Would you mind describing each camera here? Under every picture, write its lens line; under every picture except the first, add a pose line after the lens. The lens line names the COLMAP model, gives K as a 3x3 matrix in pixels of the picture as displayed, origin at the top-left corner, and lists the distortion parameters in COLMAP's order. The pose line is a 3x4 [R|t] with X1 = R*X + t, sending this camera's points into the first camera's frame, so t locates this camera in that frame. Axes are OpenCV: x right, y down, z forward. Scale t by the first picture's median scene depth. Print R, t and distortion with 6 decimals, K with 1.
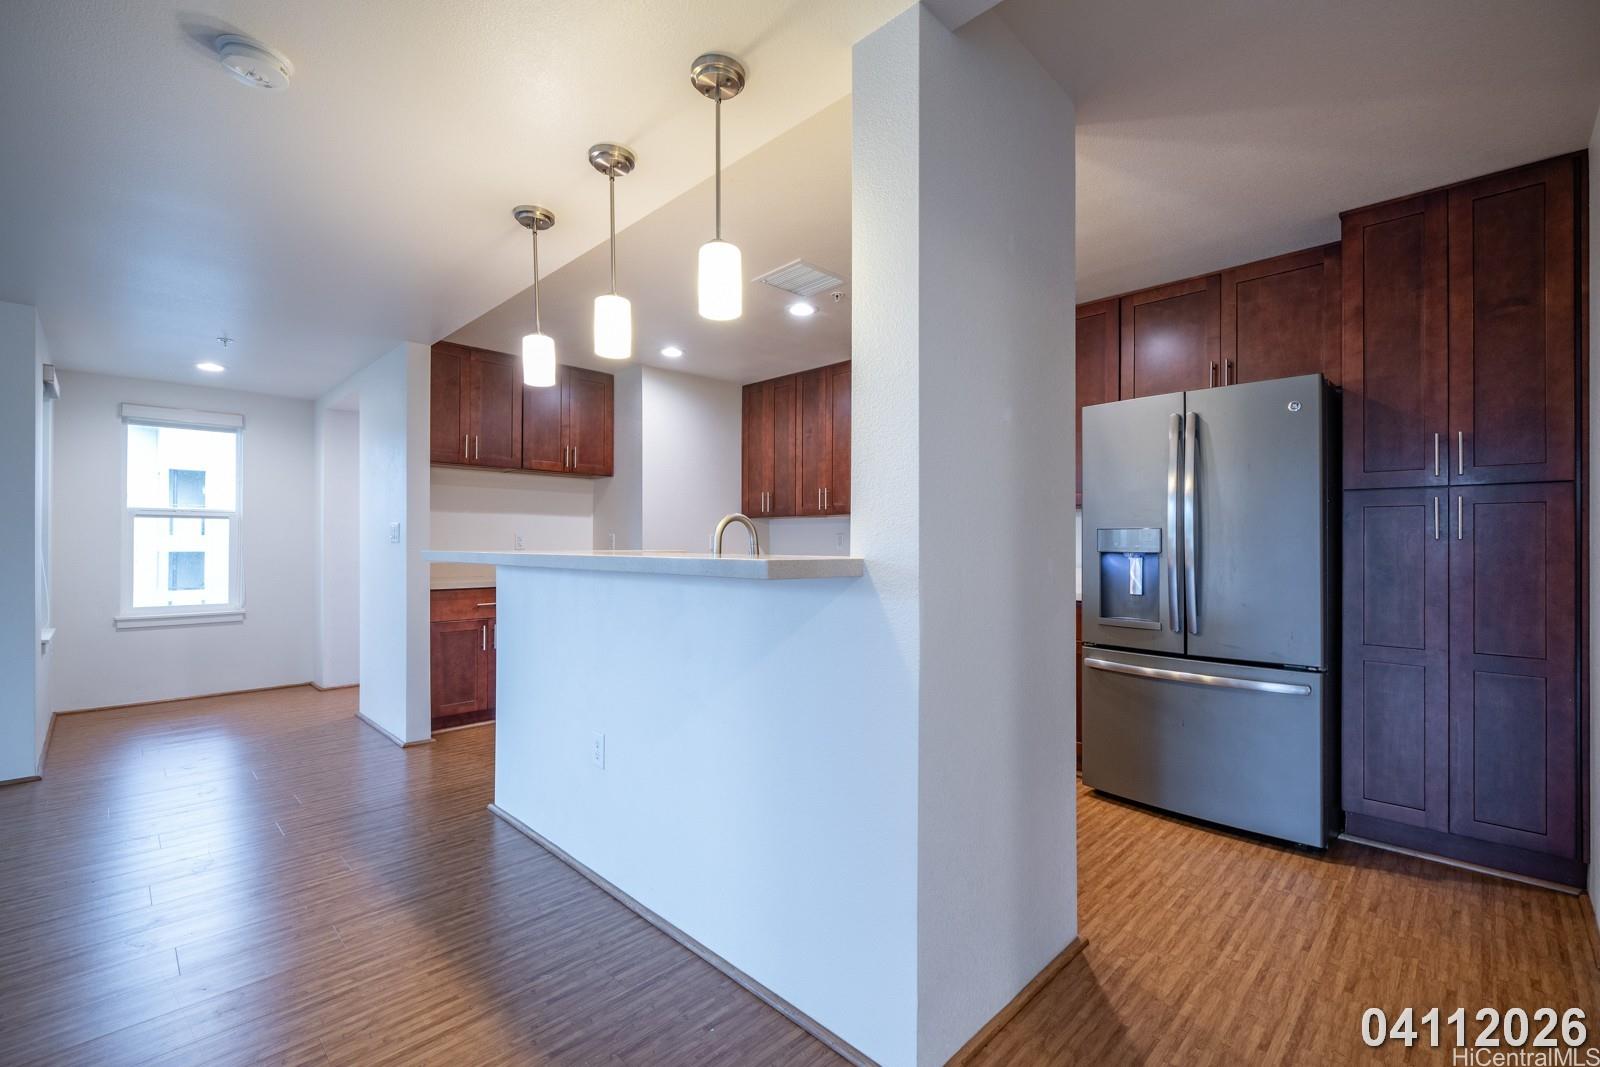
lens RADIAL K [[691.9, 0, 800.6], [0, 691.9, 546.5], [0, 0, 1]] dist [-0.014777, 0.000238]
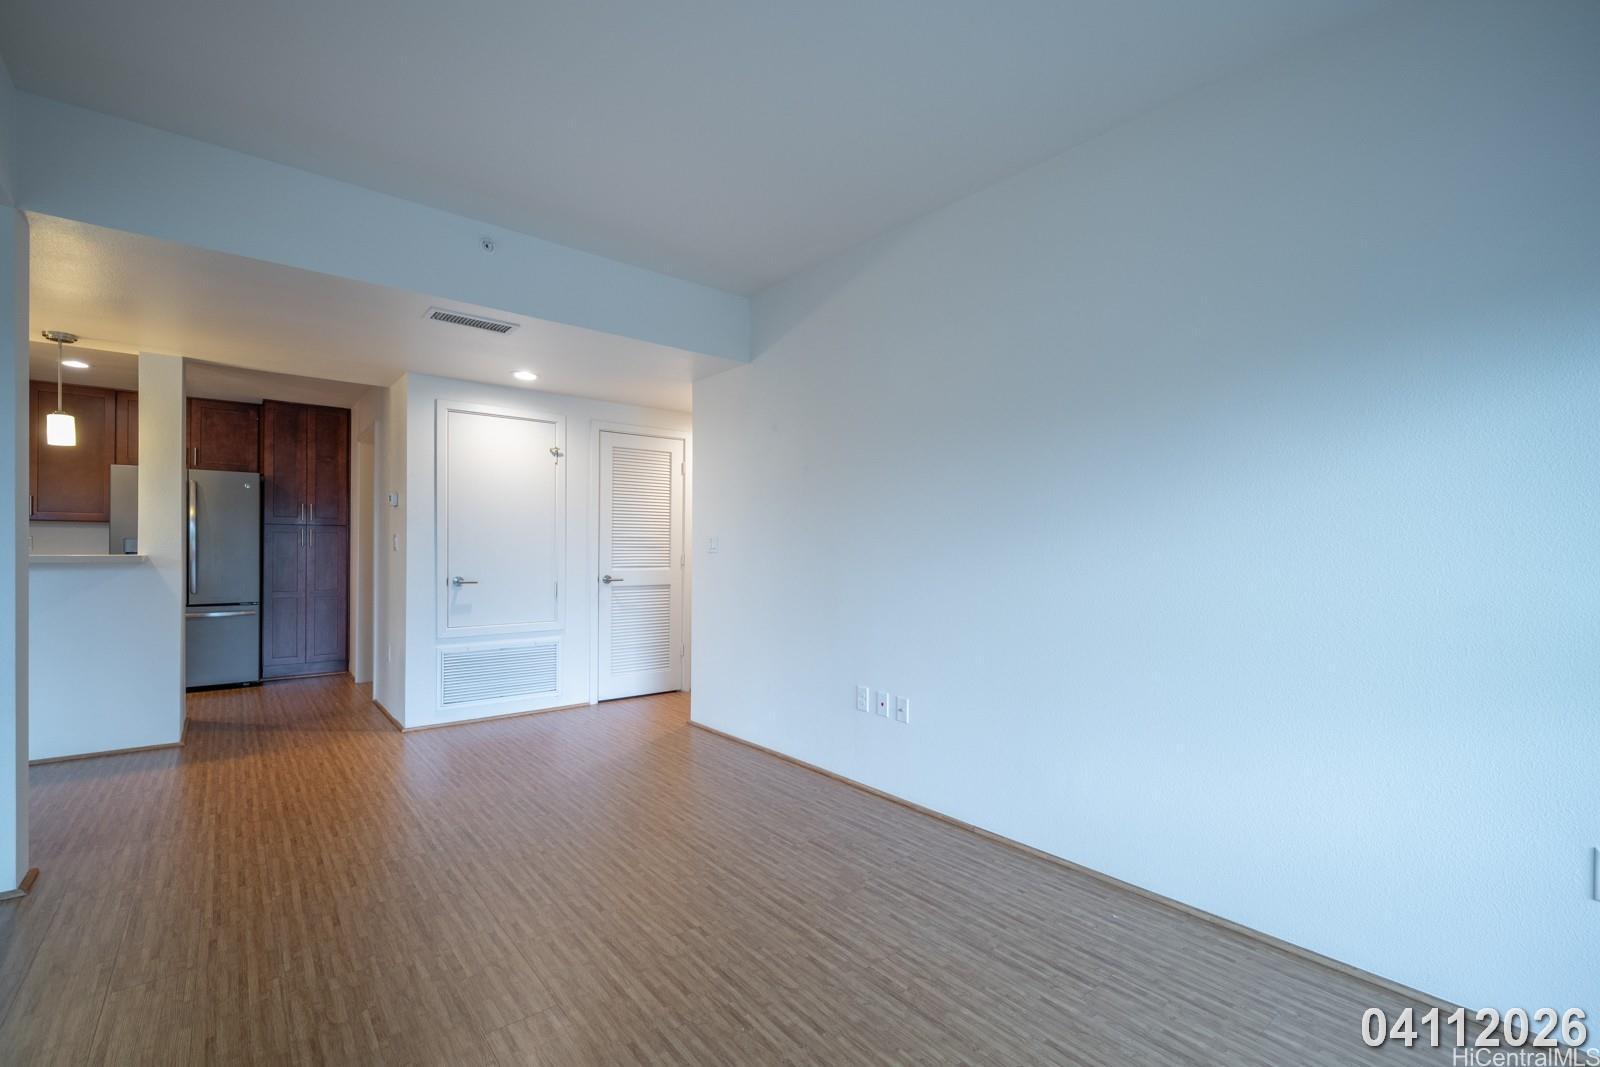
lens RADIAL K [[717.4, 0, 796.5], [0, 717.4, 552.1], [0, 0, 1]] dist [0.000982, 0.000221]
pose [[0.131903, -0.008624, 0.991225, -1.409491], [-0.004619, 0.999946, 0.009315, -0.020632], [-0.991252, -0.005807, 0.131856, -1.117807]]
